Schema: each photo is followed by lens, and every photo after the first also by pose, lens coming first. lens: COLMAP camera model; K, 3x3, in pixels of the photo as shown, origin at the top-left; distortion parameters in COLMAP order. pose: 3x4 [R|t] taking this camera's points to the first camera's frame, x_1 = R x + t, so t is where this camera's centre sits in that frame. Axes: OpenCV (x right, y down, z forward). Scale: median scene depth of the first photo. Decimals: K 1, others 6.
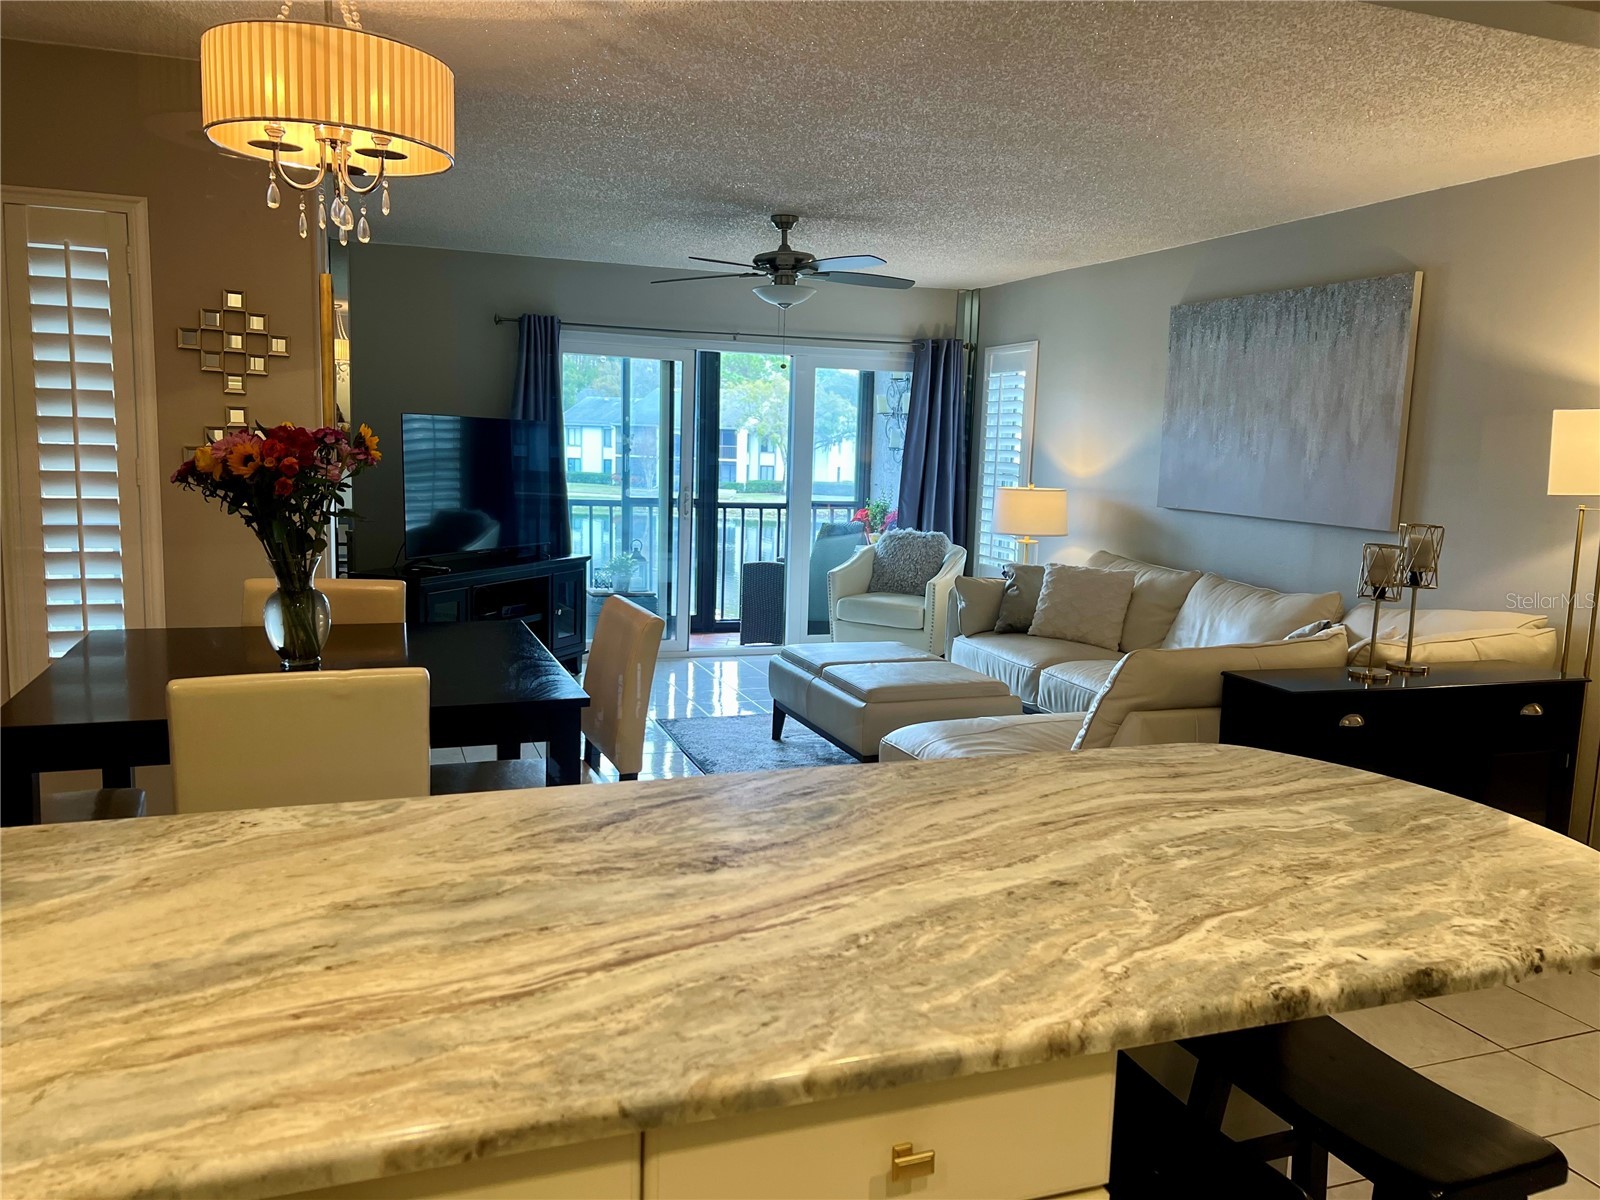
lens RADIAL K [[1200.5, 0, 804.0], [0, 1200.5, 593.8], [0, 0, 1]] dist [0.054789, -0.060894]
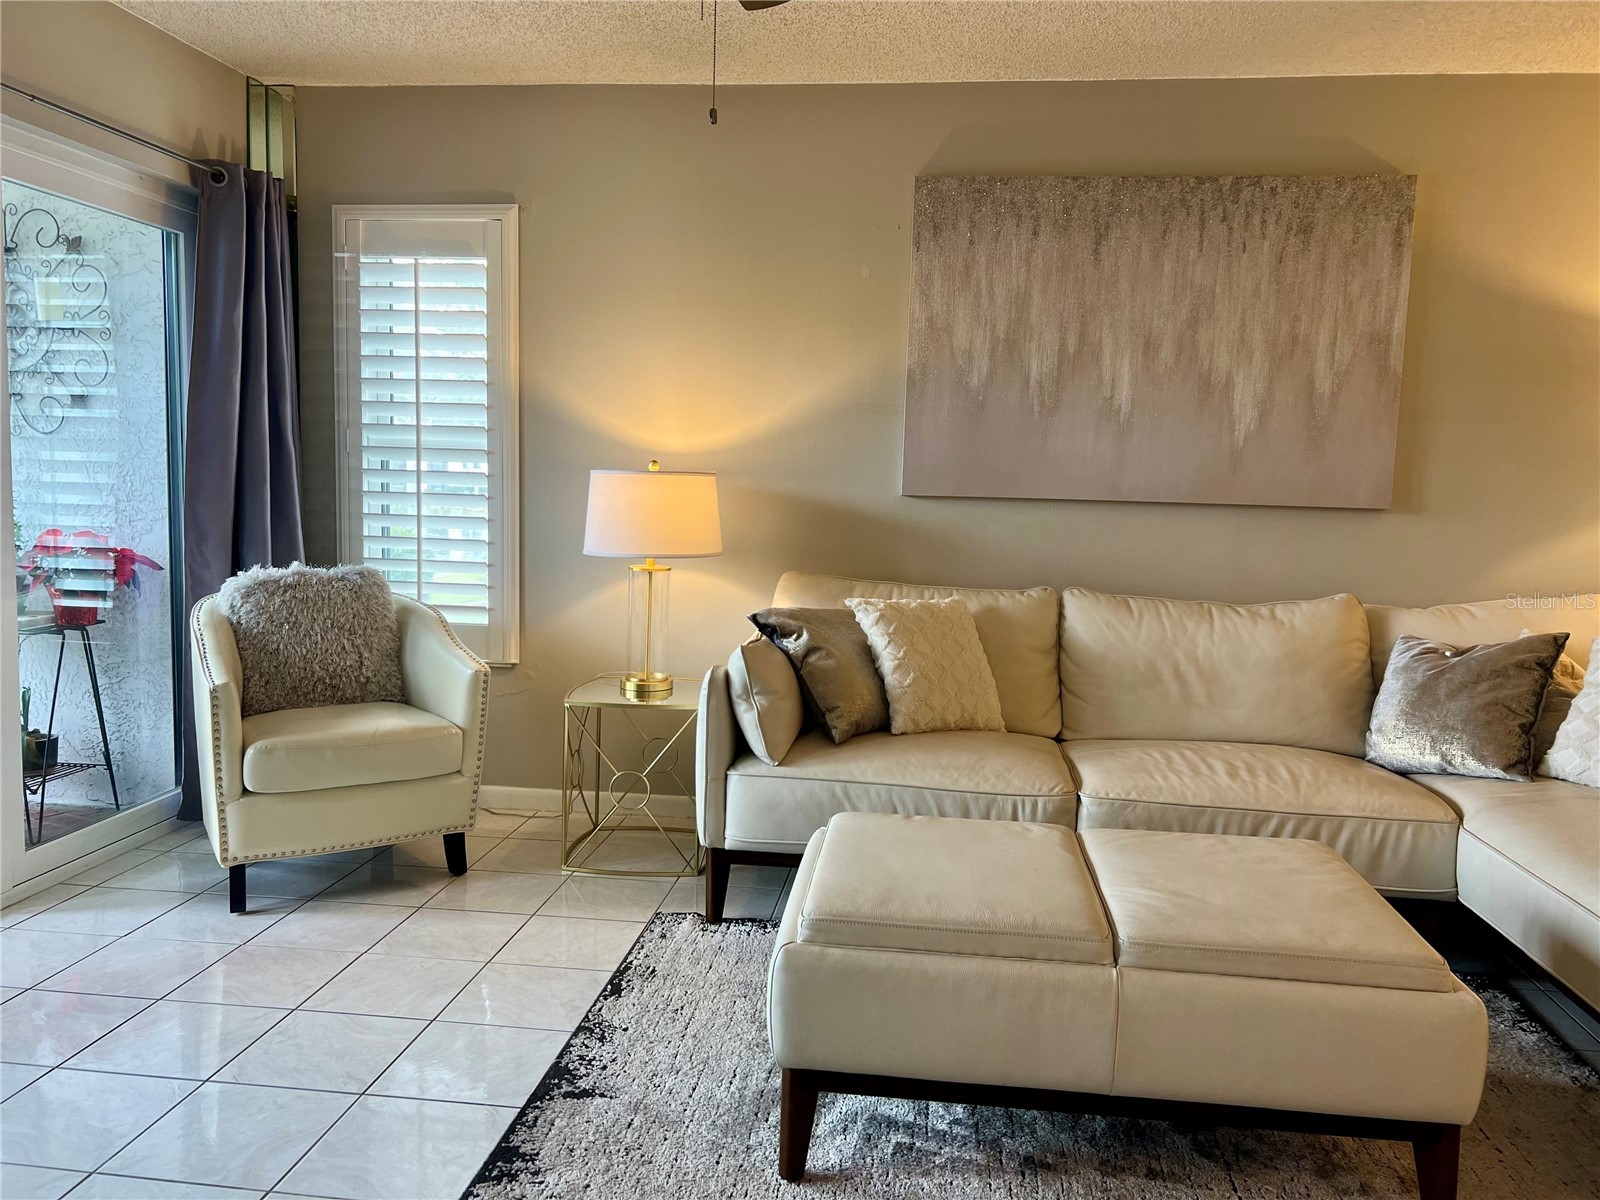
lens RADIAL K [[1200.5, 0, 803.9], [0, 1200.5, 585.7], [0, 0, 1]] dist [0.054789, -0.060894]
pose [[0.457629, -0.101711, 0.883307, -1.171492], [0.099633, 0.993045, 0.062728, -0.274156], [-0.883543, 0.059300, 0.464580, 2.983317]]
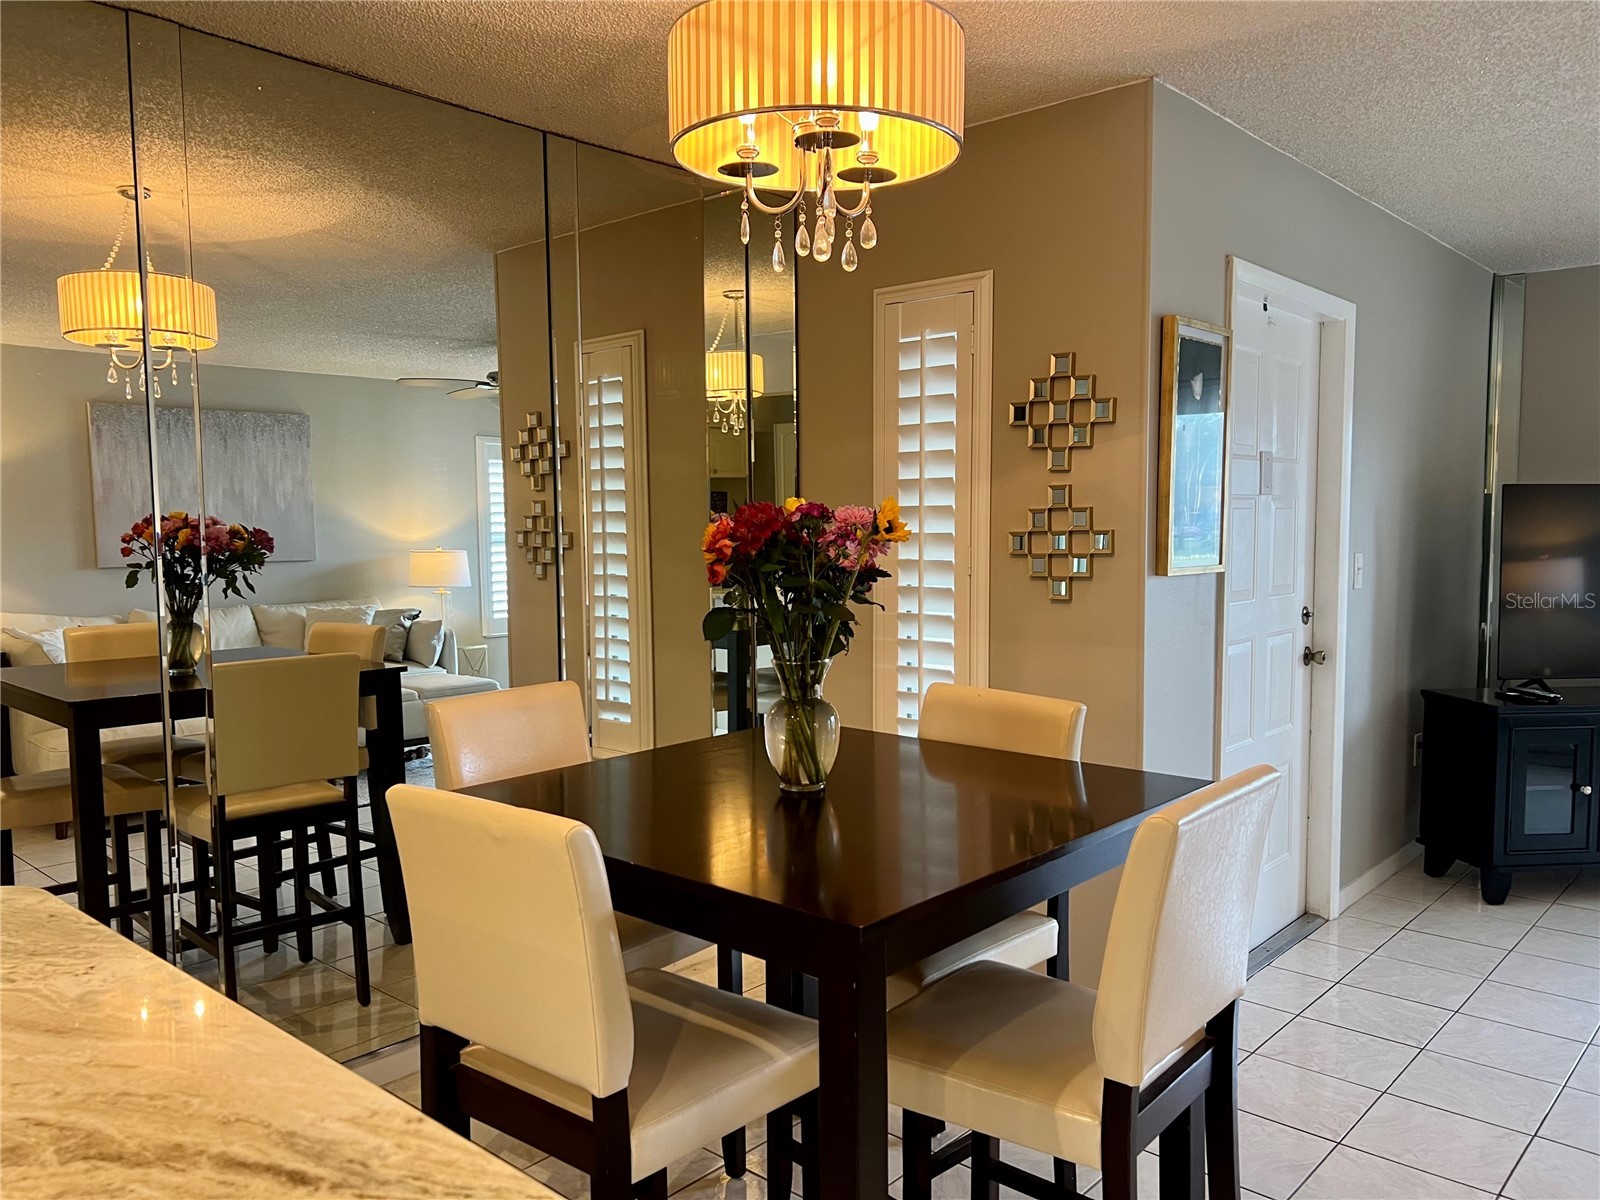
lens RADIAL K [[1200.5, 0, 800.2], [0, 1200.5, 606.5], [0, 0, 1]] dist [0.054789, -0.060894]
pose [[0.467265, 0.032736, -0.883511, 0.491549], [-0.090848, 0.995802, -0.011150, -0.093185], [0.879437, 0.085475, 0.468278, 0.994025]]
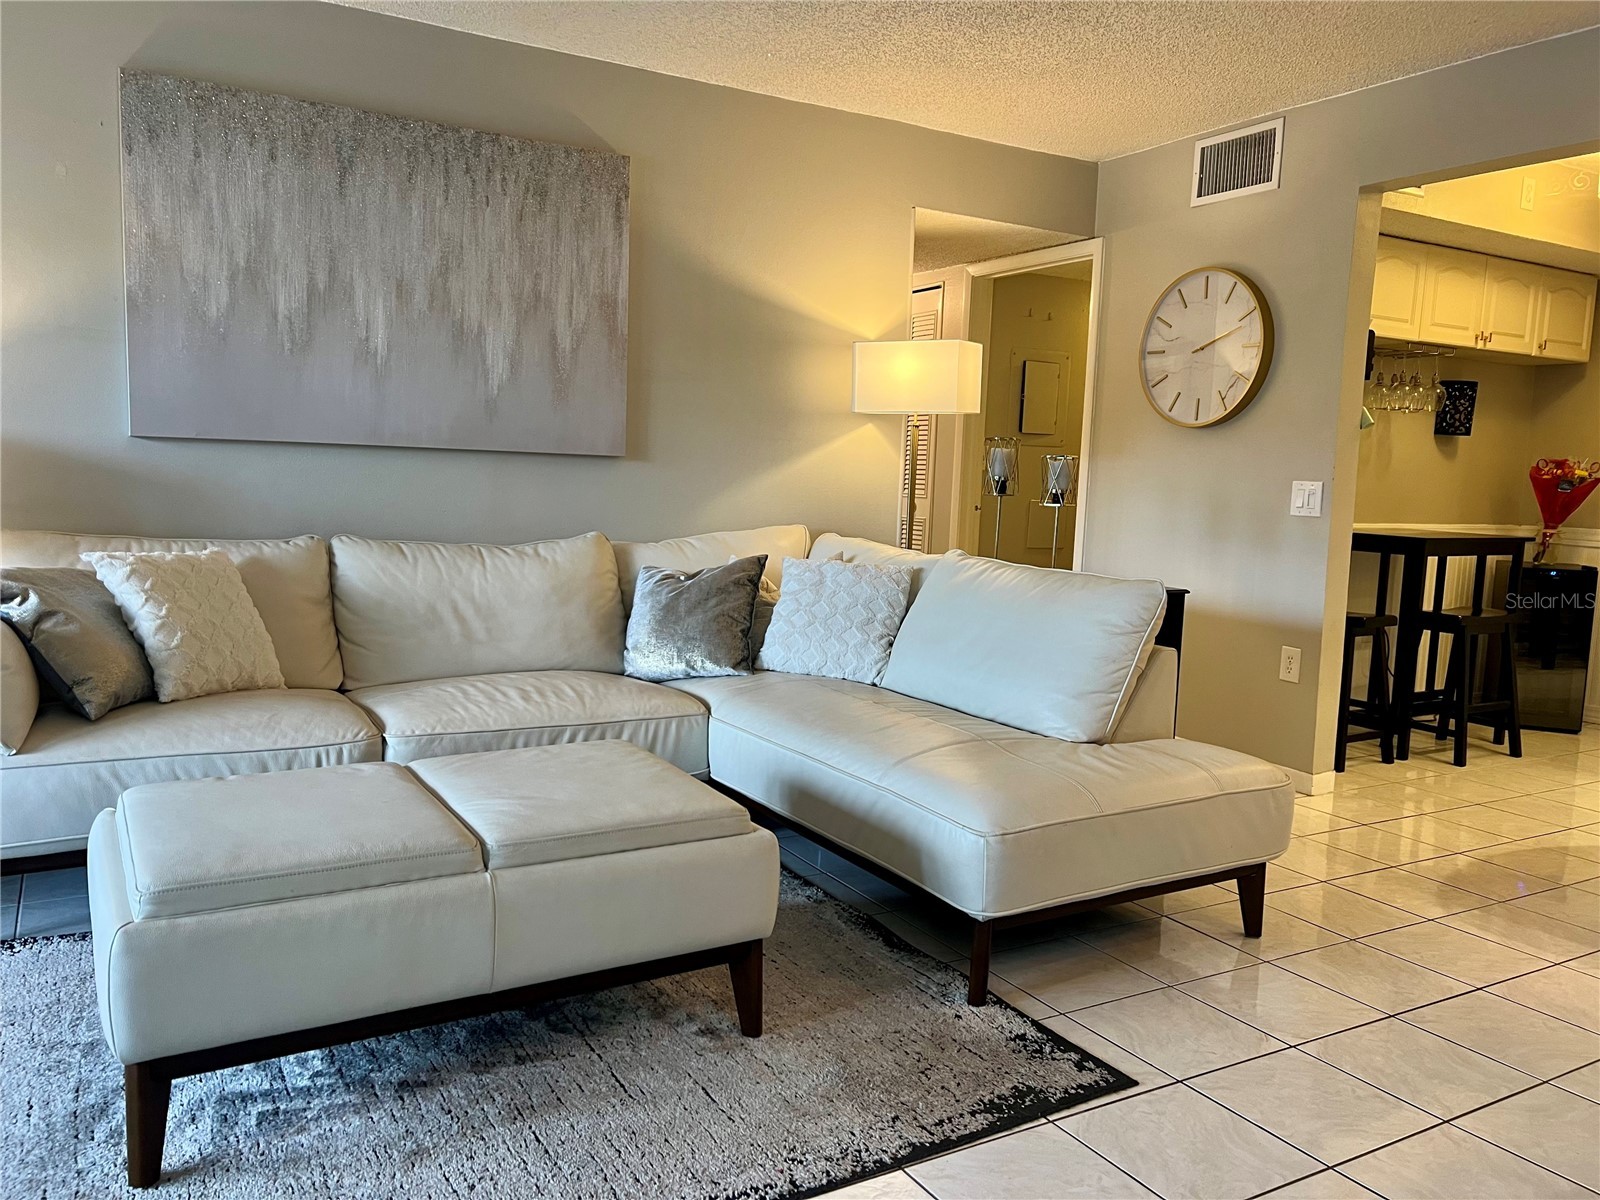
lens RADIAL K [[1200.5, 0, 785.9], [0, 1200.5, 605.1], [0, 0, 1]] dist [0.054789, -0.060894]
pose [[-0.166021, -0.147694, 0.974999, -1.241076], [0.088026, 0.982554, 0.163827, -0.239793], [-0.982185, 0.113024, -0.150124, 3.149762]]
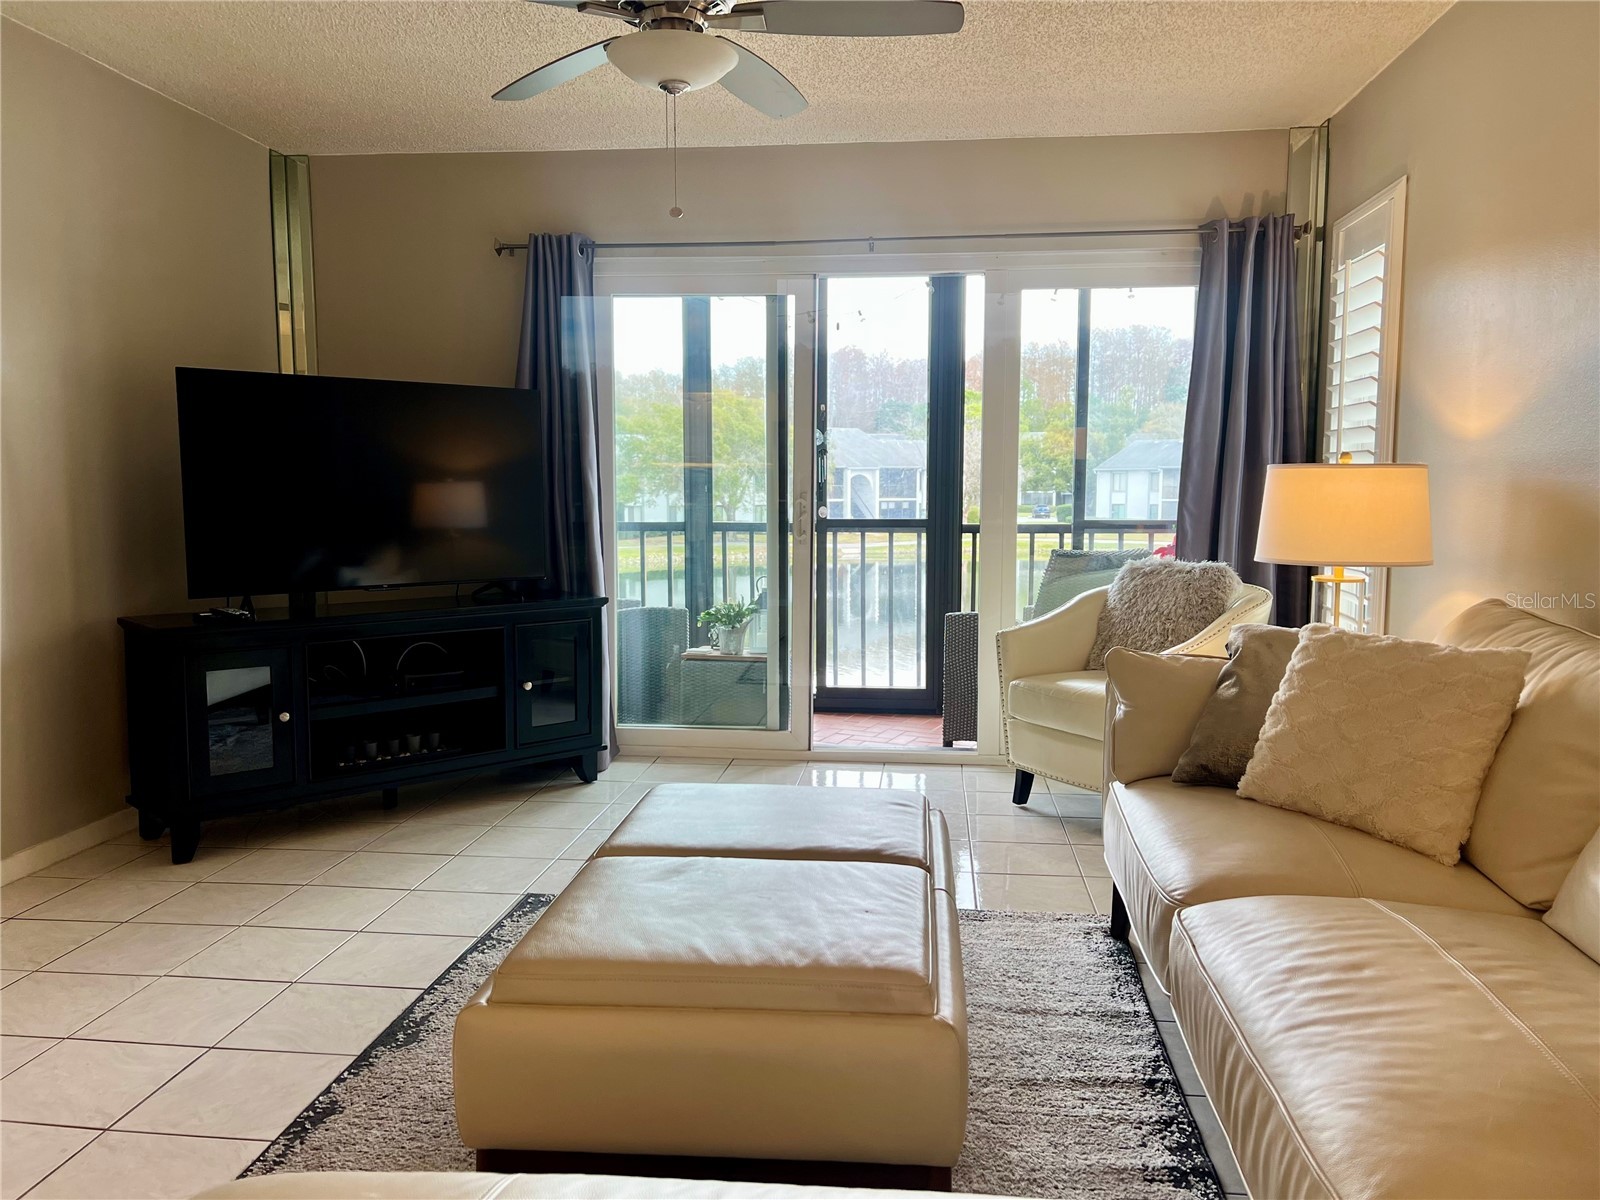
lens RADIAL K [[1200.5, 0, 813.0], [0, 1200.5, 591.9], [0, 0, 1]] dist [0.054789, -0.060894]
pose [[0.898667, 0.010606, -0.438504, 0.911587], [-0.029144, 0.998942, -0.035566, -0.067163], [0.437663, 0.044742, 0.898025, 2.122888]]
